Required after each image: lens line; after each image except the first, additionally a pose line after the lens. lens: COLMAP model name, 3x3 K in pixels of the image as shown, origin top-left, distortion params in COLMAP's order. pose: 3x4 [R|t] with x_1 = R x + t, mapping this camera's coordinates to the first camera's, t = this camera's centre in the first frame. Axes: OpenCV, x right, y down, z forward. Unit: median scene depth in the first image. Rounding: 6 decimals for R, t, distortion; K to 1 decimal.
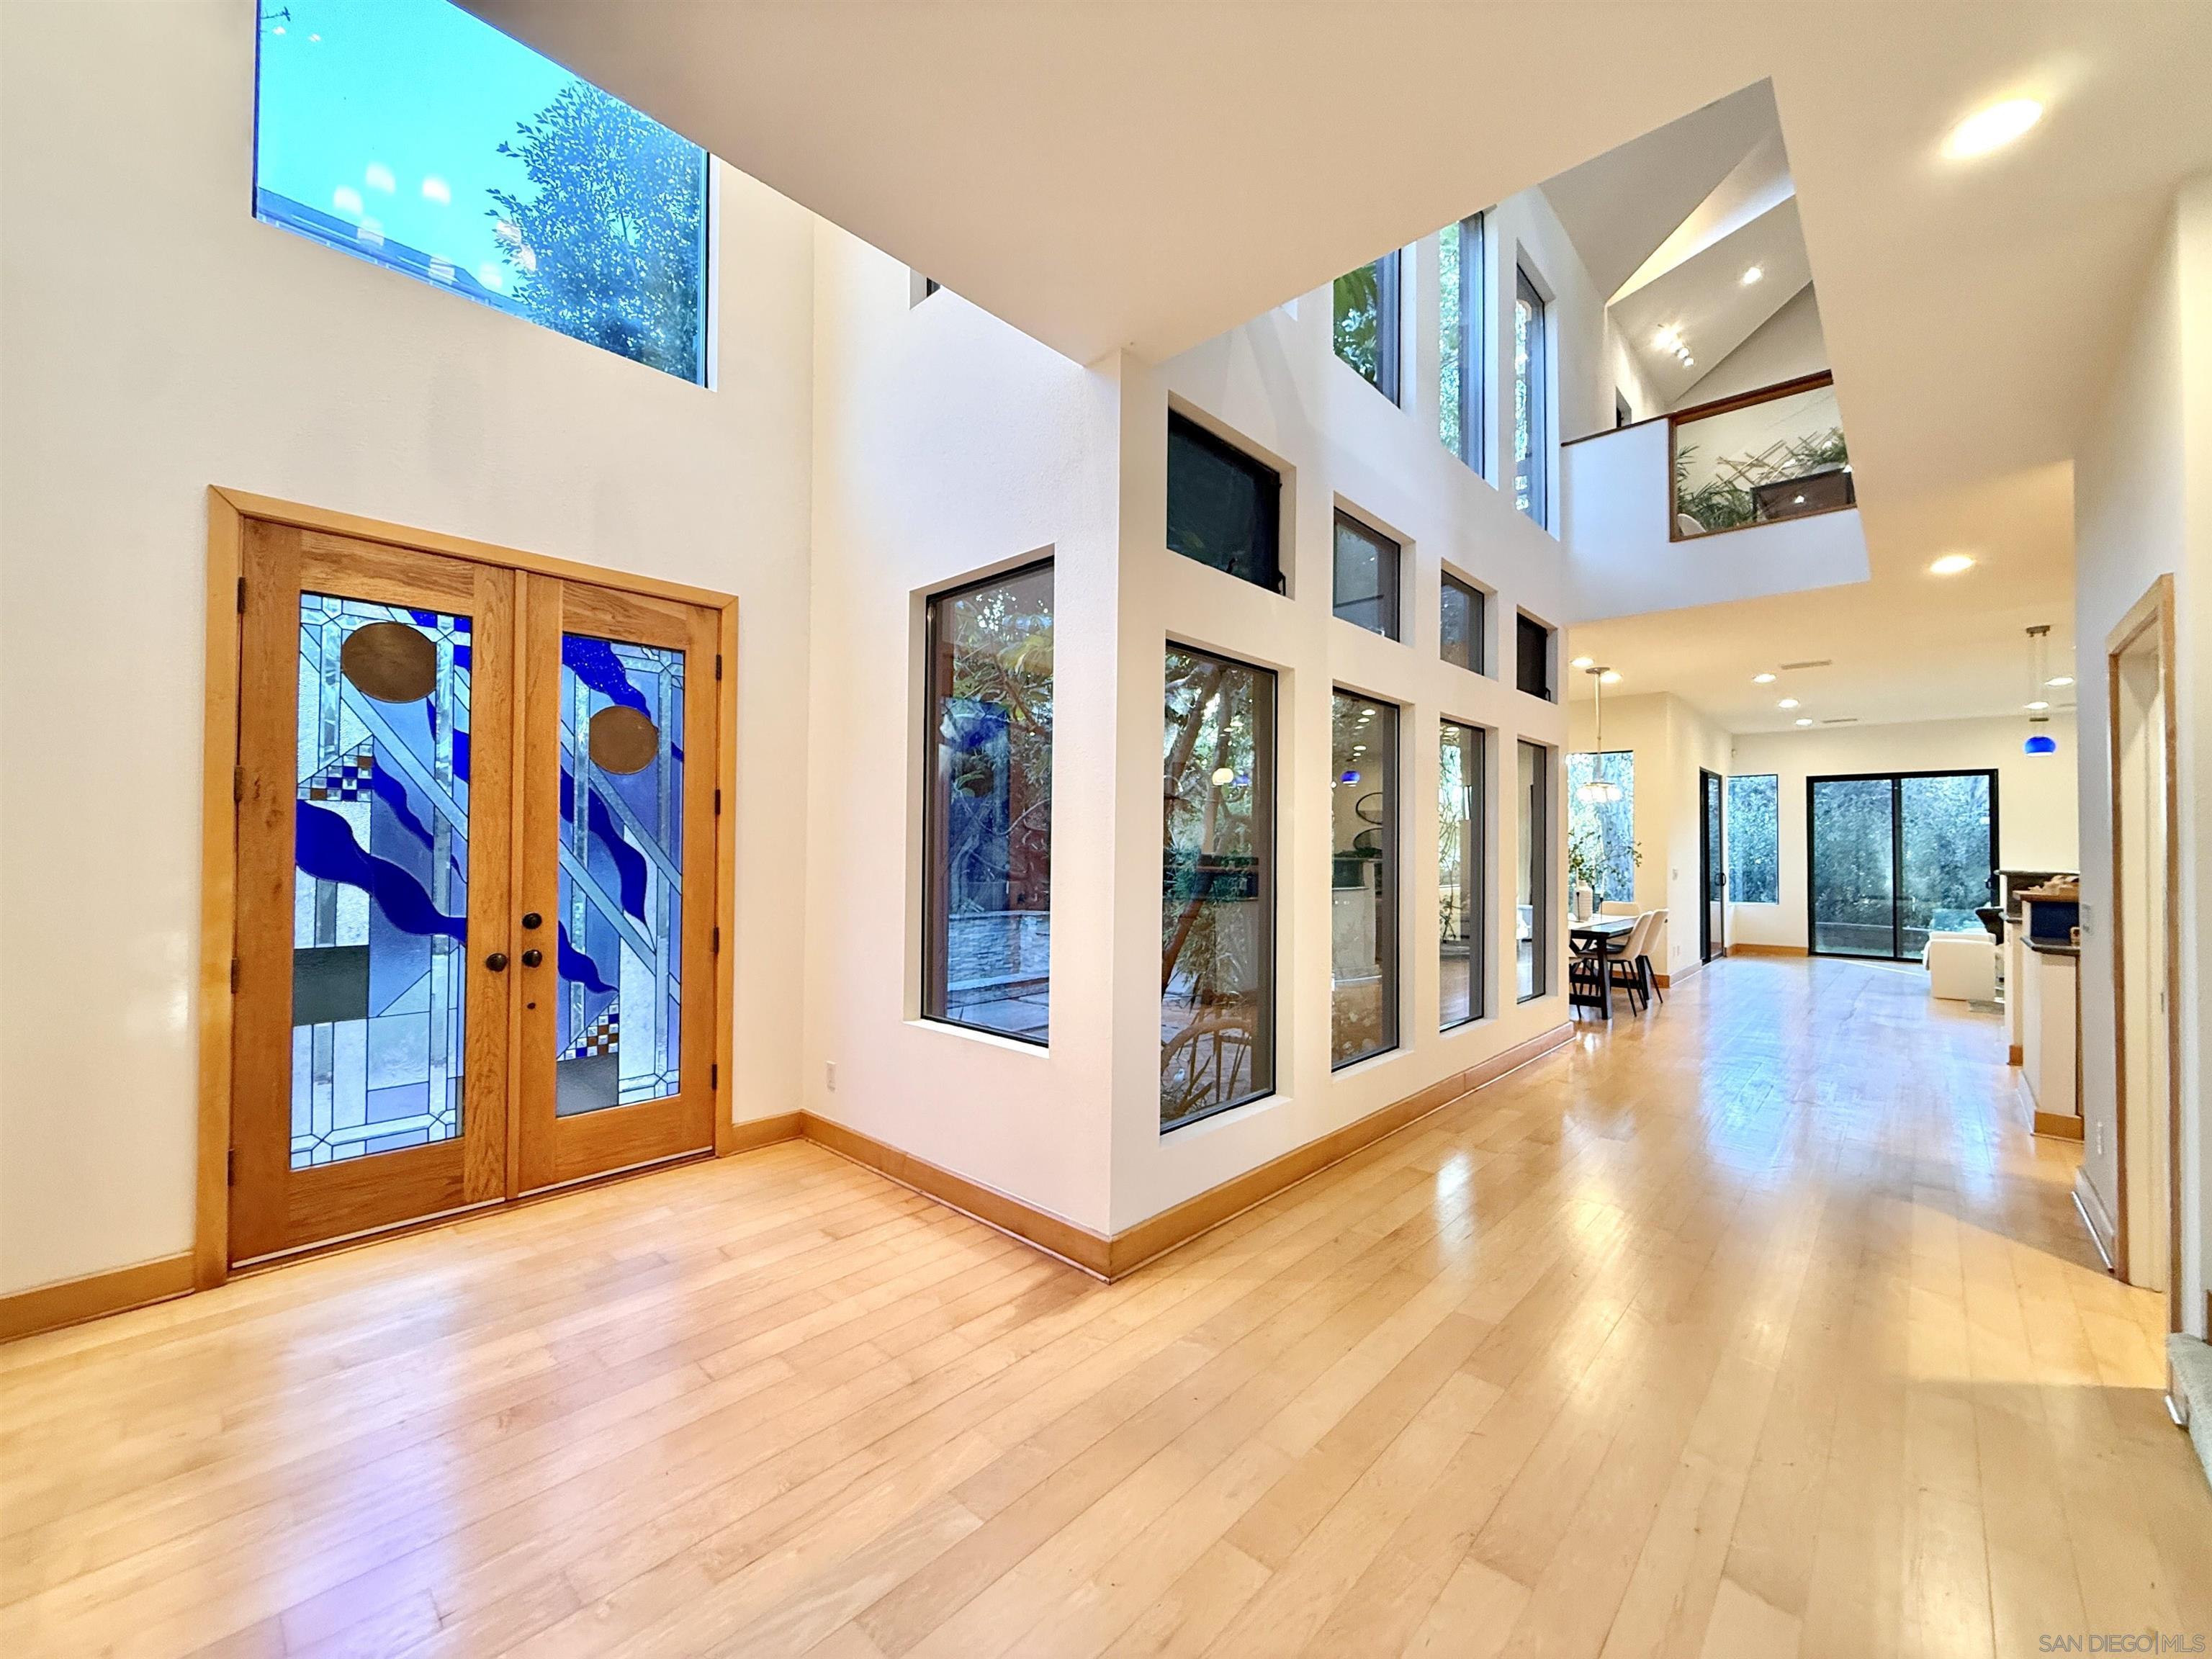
lens RADIAL K [[882.4, 0, 1106.7], [0, 882.4, 836.9], [0, 0, 1]] dist [0.001064, -0.000309]
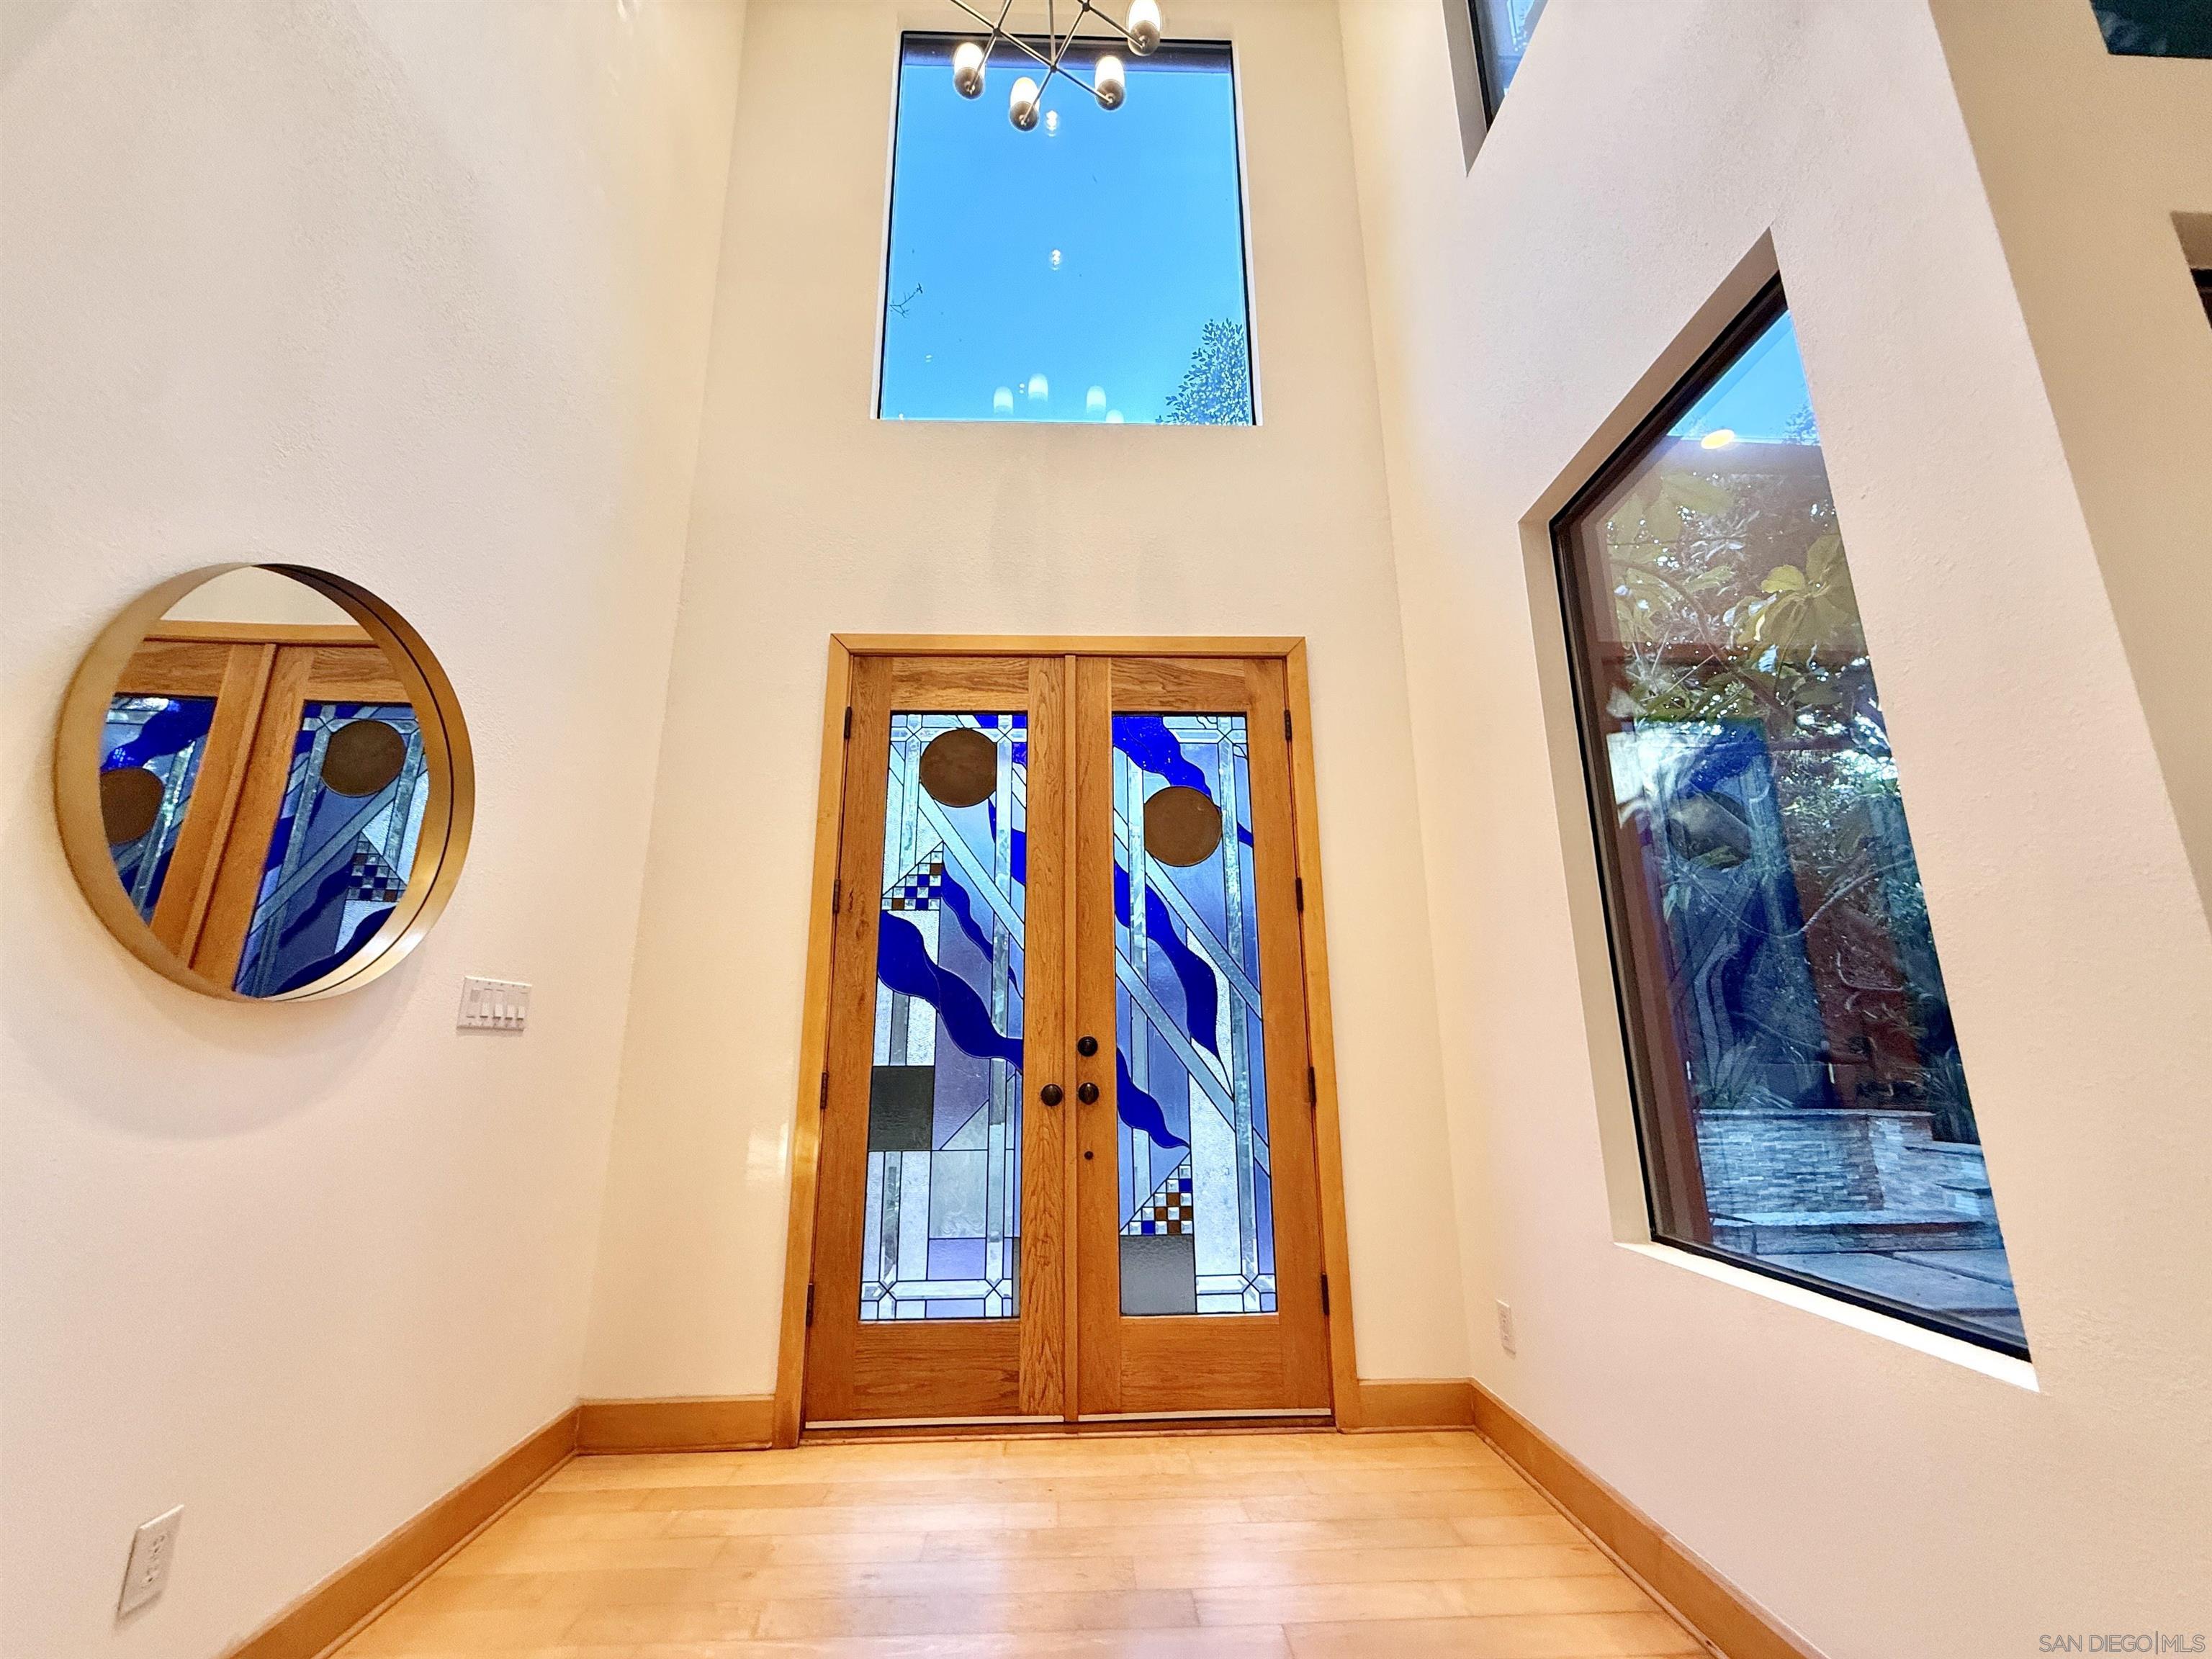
lens RADIAL K [[882.4, 0, 1096.5], [0, 882.4, 832.7], [0, 0, 1]] dist [0.001064, -0.000309]
pose [[0.704965, -0.183454, -0.685105, -0.043929], [0.020310, 0.970793, -0.239056, 0.097751], [0.708951, 0.154612, 0.688101, 0.404431]]
